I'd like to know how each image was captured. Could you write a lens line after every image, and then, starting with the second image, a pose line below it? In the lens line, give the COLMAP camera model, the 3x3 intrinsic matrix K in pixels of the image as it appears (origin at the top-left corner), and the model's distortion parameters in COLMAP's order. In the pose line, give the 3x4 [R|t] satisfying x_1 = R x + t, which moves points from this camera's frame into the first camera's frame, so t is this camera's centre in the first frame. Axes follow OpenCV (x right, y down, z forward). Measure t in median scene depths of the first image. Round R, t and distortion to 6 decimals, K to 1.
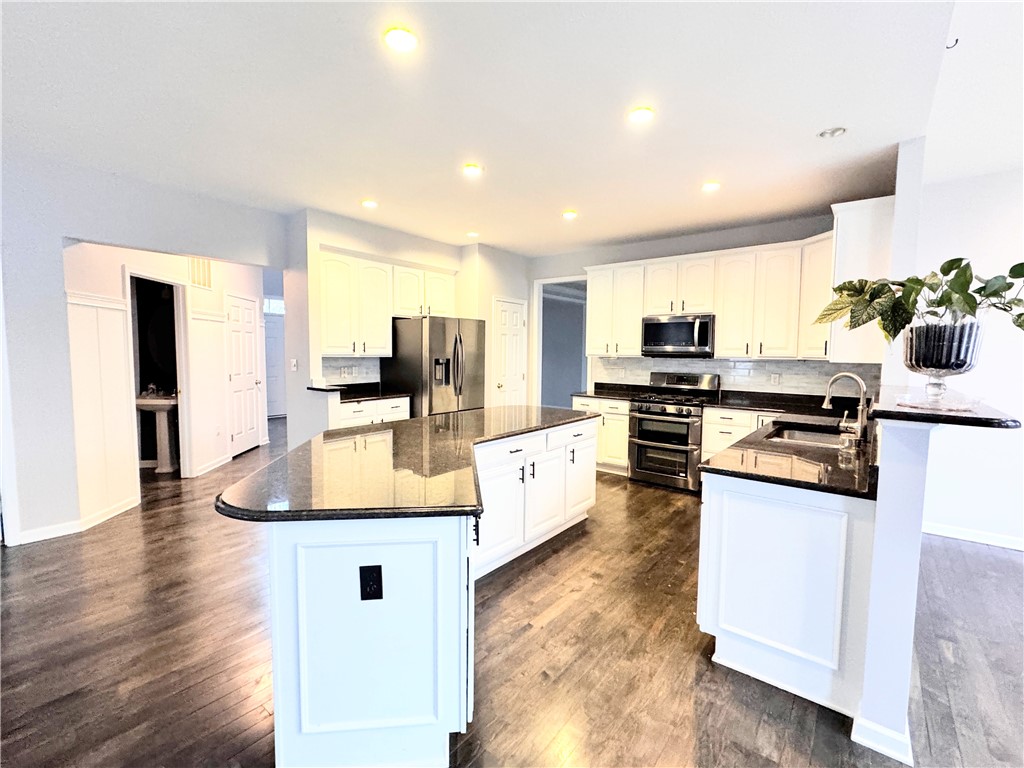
lens RADIAL K [[454.8, 0, 515.3], [0, 454.8, 382.3], [0, 0, 1]] dist [-0.001655, 0.000103]
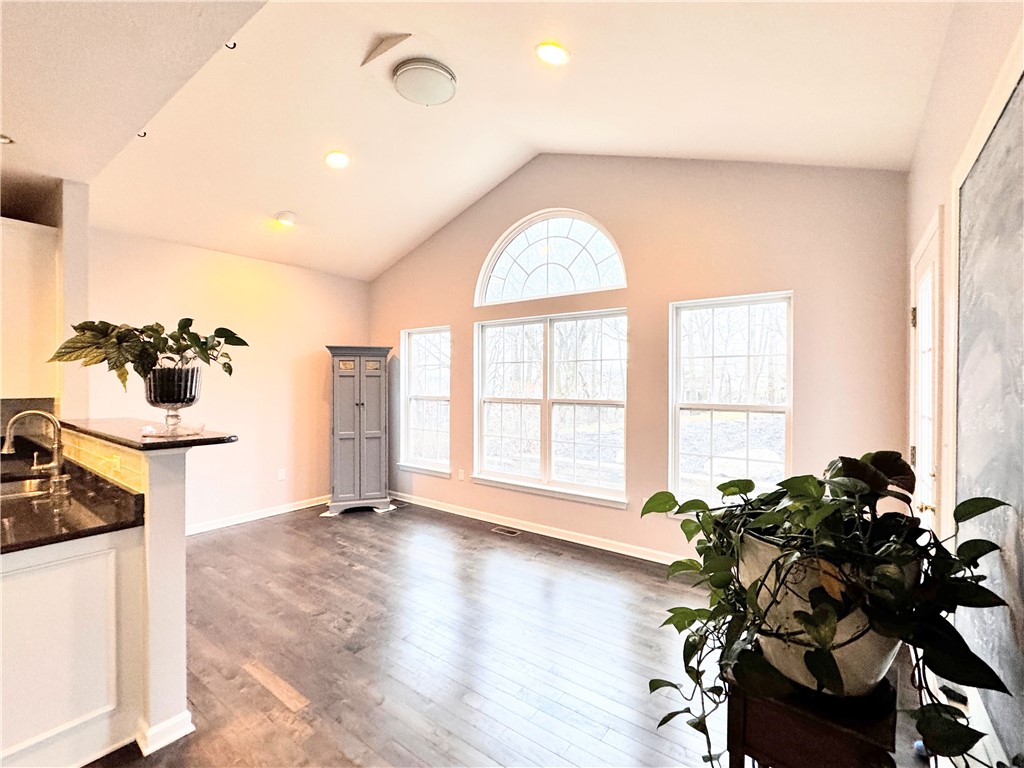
lens RADIAL K [[454.8, 0, 506.4], [0, 454.8, 384.4], [0, 0, 1]] dist [-0.001655, 0.000103]
pose [[-0.020052, -0.017091, 0.999653, -0.293289], [0.067502, 0.997549, 0.018409, -0.038820], [-0.997518, 0.067848, -0.018849, 0.106426]]
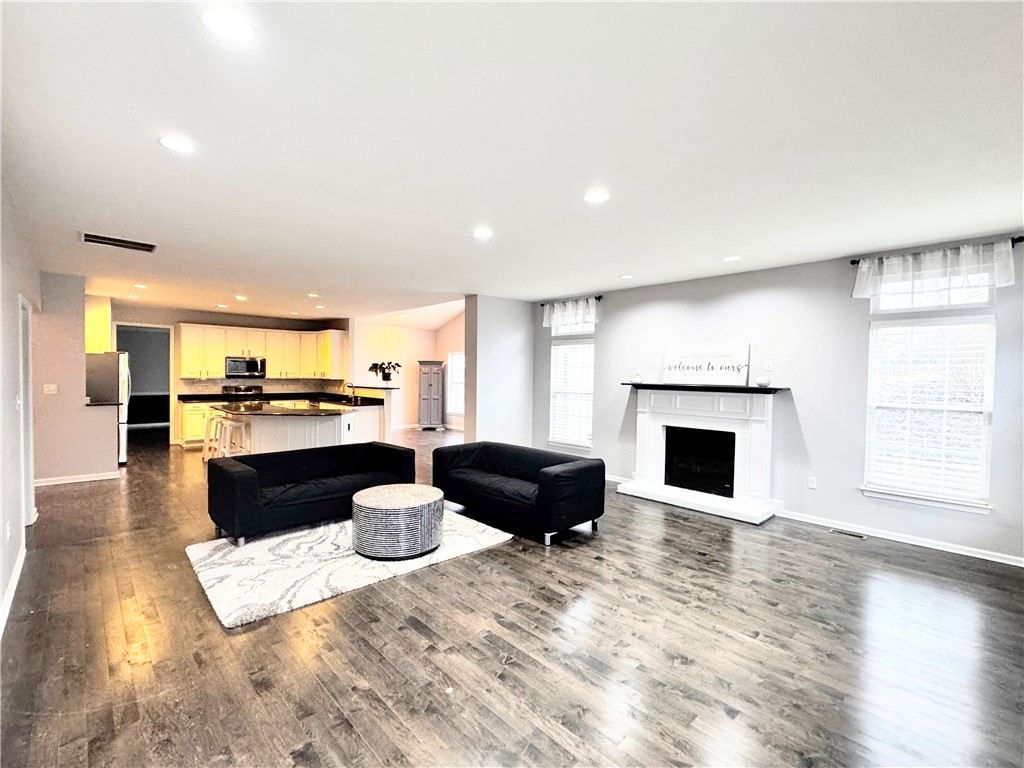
lens RADIAL K [[454.8, 0, 507.3], [0, 454.8, 382.5], [0, 0, 1]] dist [-0.001655, 0.000103]
pose [[0.145723, -0.026107, 0.988981, -3.961711], [0.056599, 0.998235, 0.018012, -0.018909], [-0.987705, 0.053351, 0.146943, -1.149985]]
